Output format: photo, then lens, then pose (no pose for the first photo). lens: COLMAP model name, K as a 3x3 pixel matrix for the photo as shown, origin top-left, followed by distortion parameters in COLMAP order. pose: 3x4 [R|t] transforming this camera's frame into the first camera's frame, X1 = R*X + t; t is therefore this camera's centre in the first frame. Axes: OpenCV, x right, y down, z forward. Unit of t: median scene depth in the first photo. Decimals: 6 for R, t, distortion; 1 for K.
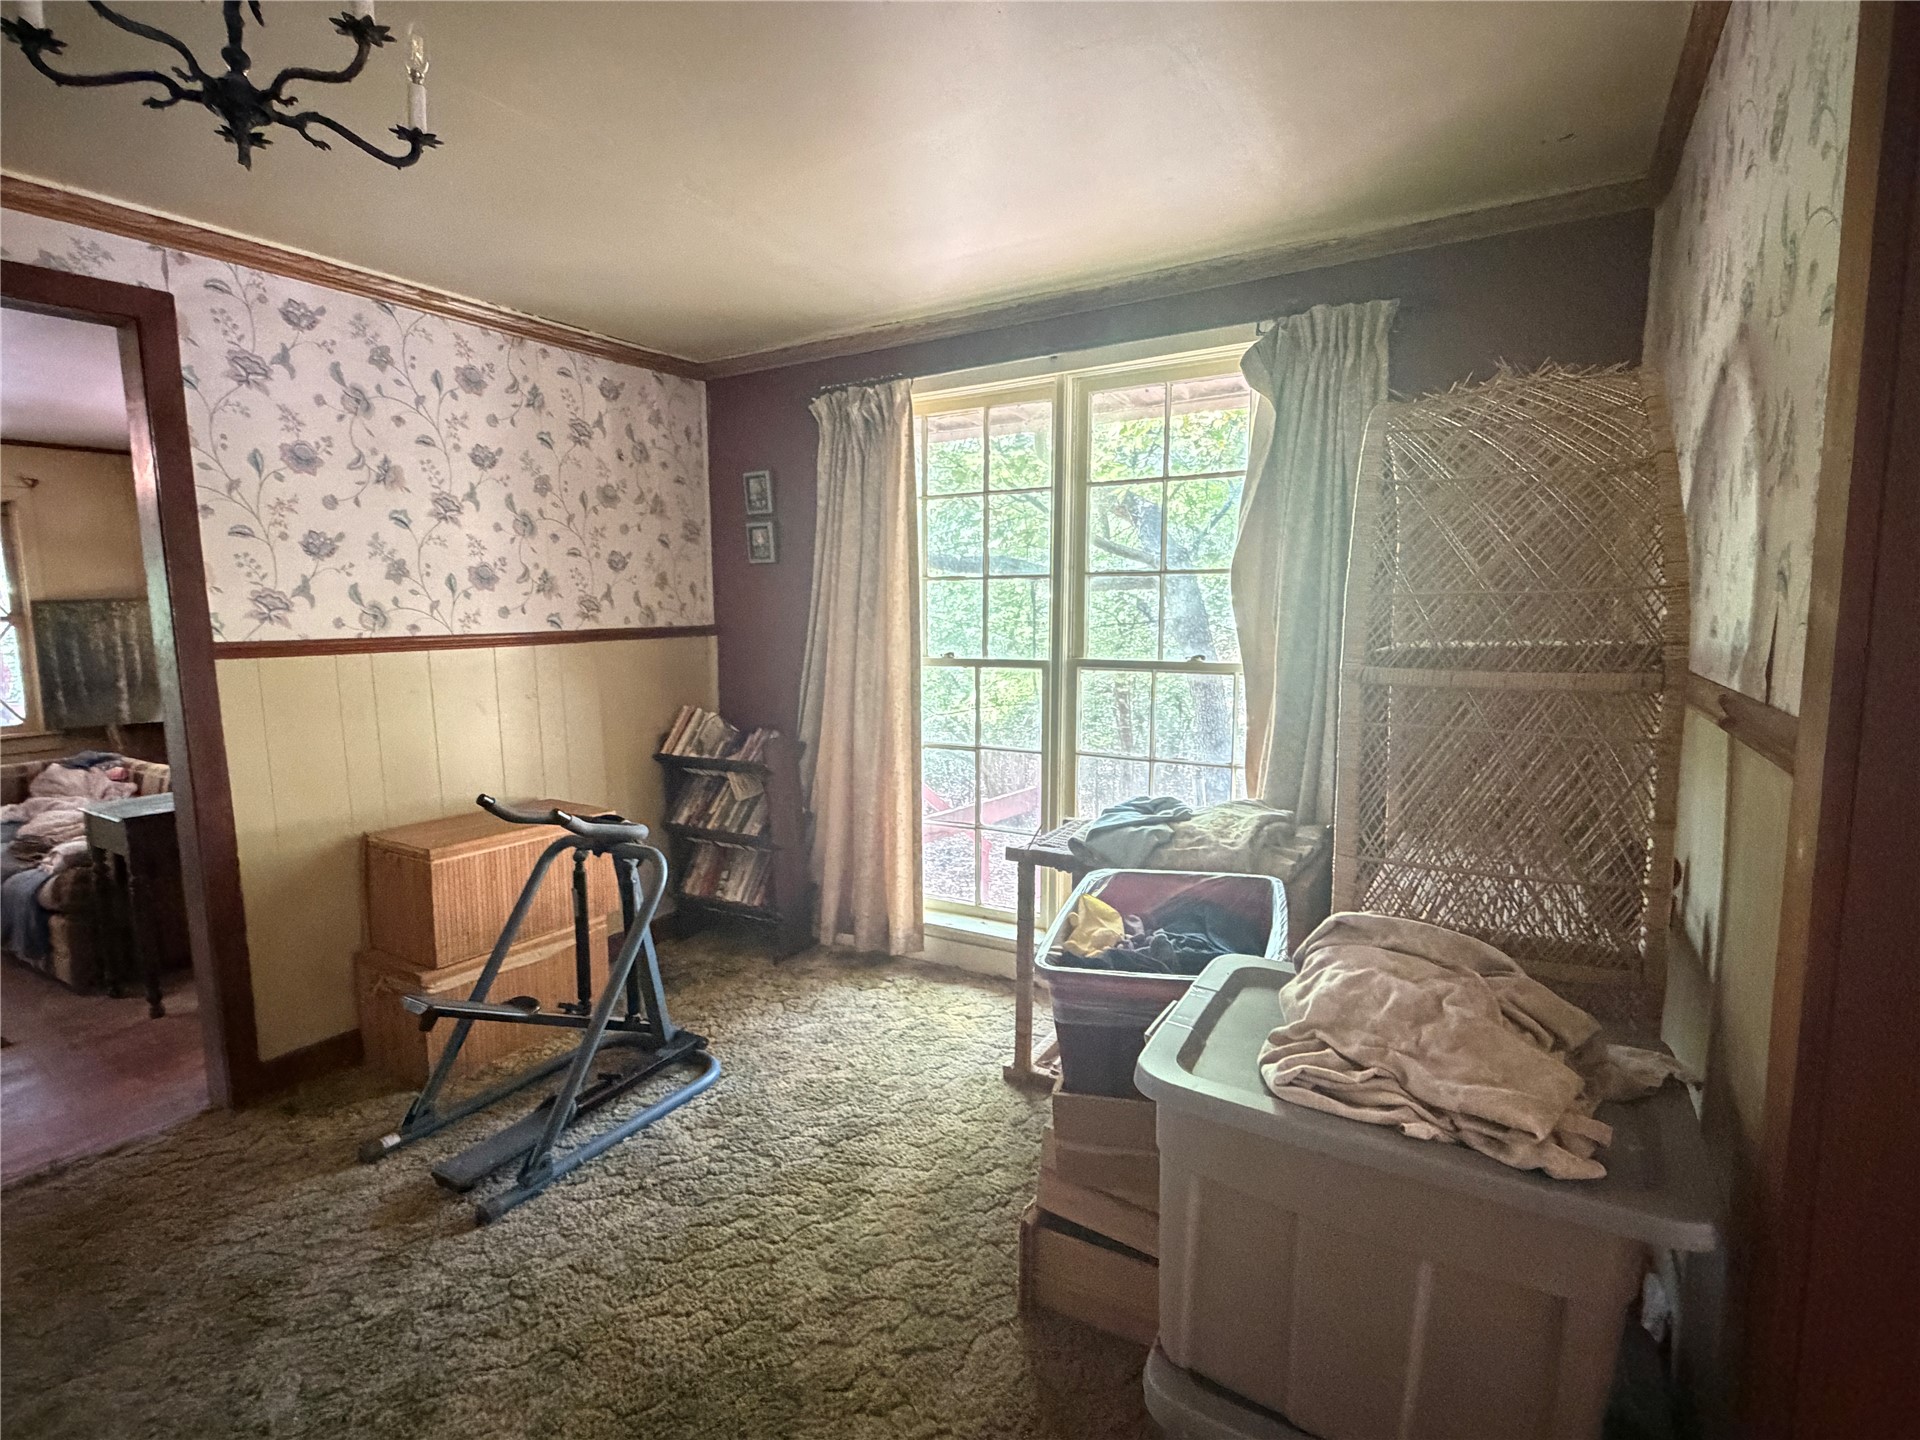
lens RADIAL K [[943.8, 0, 956.4], [0, 943.8, 727.6], [0, 0, 1]] dist [-0.000423, -0.000407]
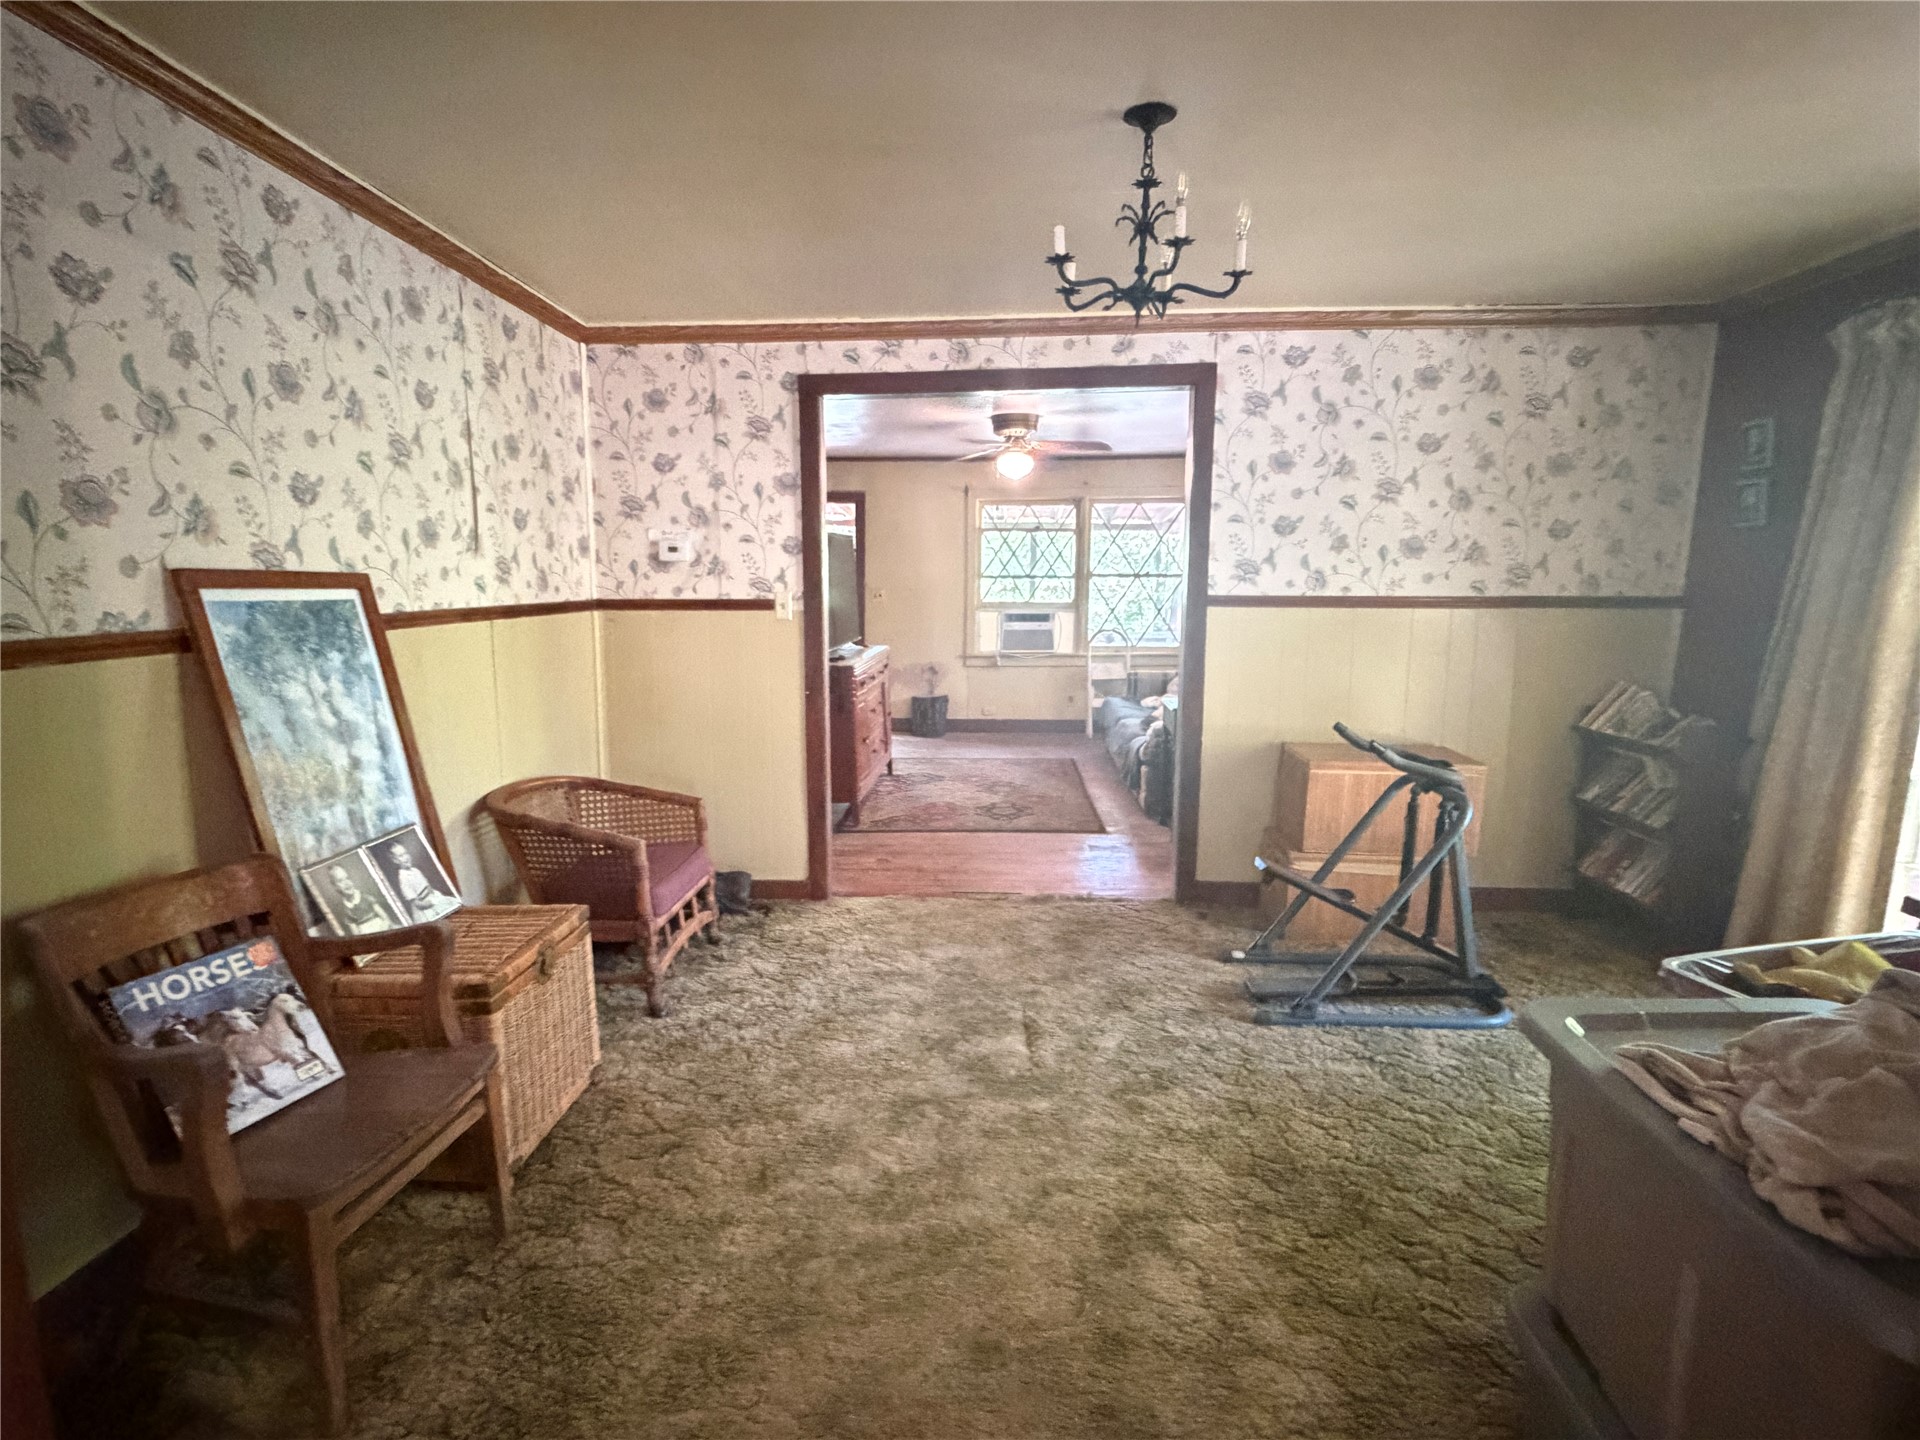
lens RADIAL K [[943.8, 0, 956.4], [0, 943.8, 727.6], [0, 0, 1]] dist [-0.000423, -0.000407]
pose [[0.475639, 0.156902, -0.865534, 0.308065], [-0.122497, 0.986190, 0.111459, -0.000489], [0.871069, 0.053011, 0.488291, -0.059045]]
